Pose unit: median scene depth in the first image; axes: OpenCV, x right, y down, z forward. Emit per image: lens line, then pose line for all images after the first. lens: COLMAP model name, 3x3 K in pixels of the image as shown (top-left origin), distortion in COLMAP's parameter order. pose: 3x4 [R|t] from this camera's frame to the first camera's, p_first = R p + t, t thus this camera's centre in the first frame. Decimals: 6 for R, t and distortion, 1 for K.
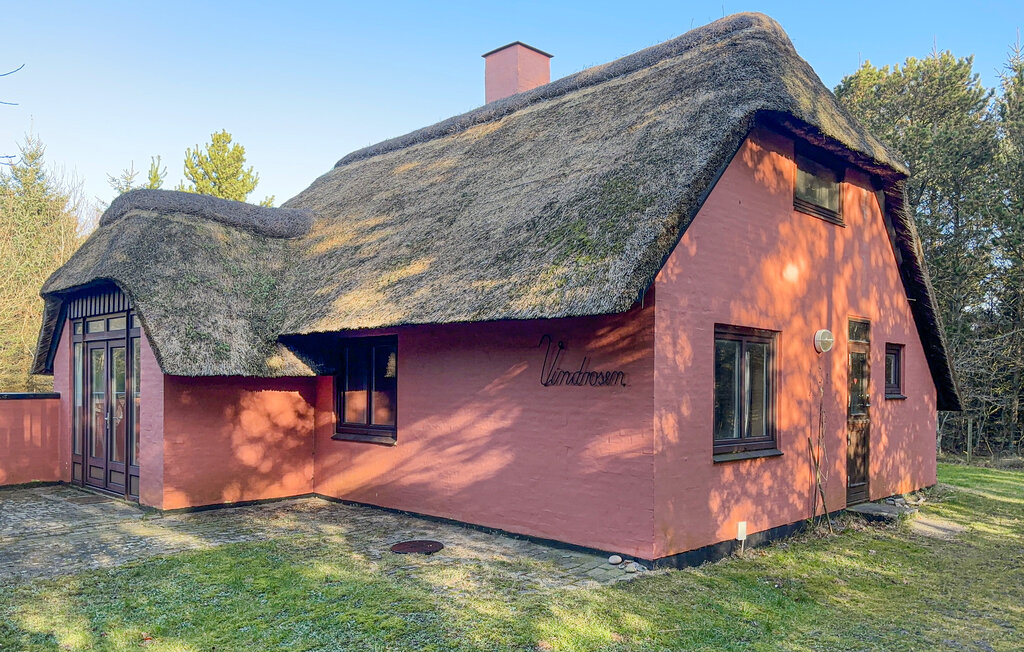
lens RADIAL K [[785.3, 0, 510.3], [0, 785.3, 372.4], [0, 0, 1]] dist [0.005257, -0.010316]
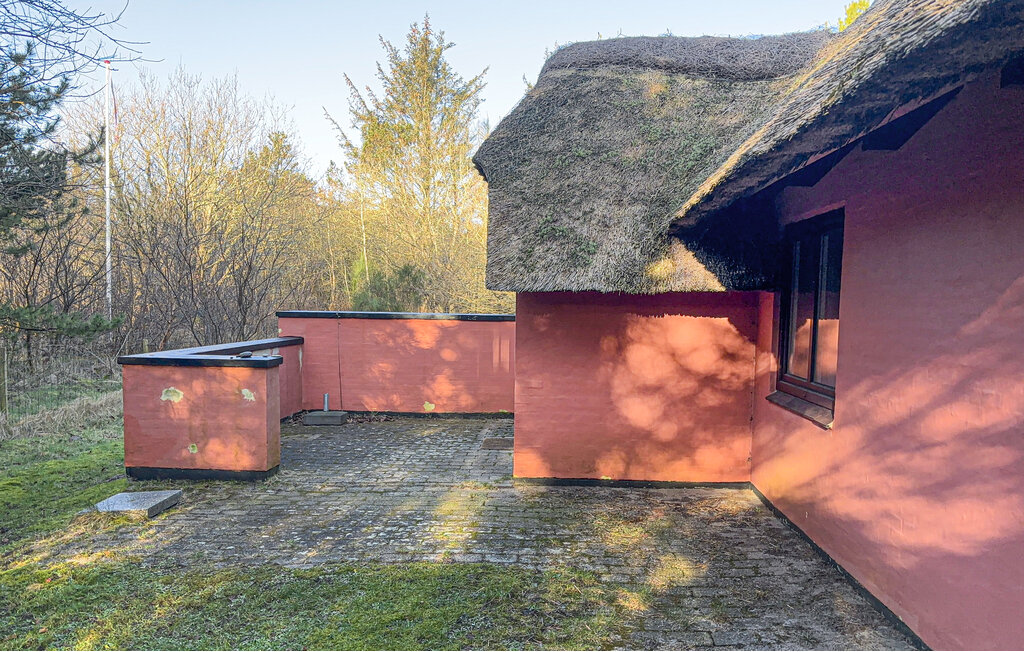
lens RADIAL K [[785.3, 0, 510.3], [0, 785.3, 372.4], [0, 0, 1]] dist [0.005257, -0.010316]
pose [[0.671141, 0.072834, -0.737743, 0.080203], [0.002677, 0.994917, 0.100659, 0.005097], [0.741325, -0.069531, 0.667535, 0.480621]]
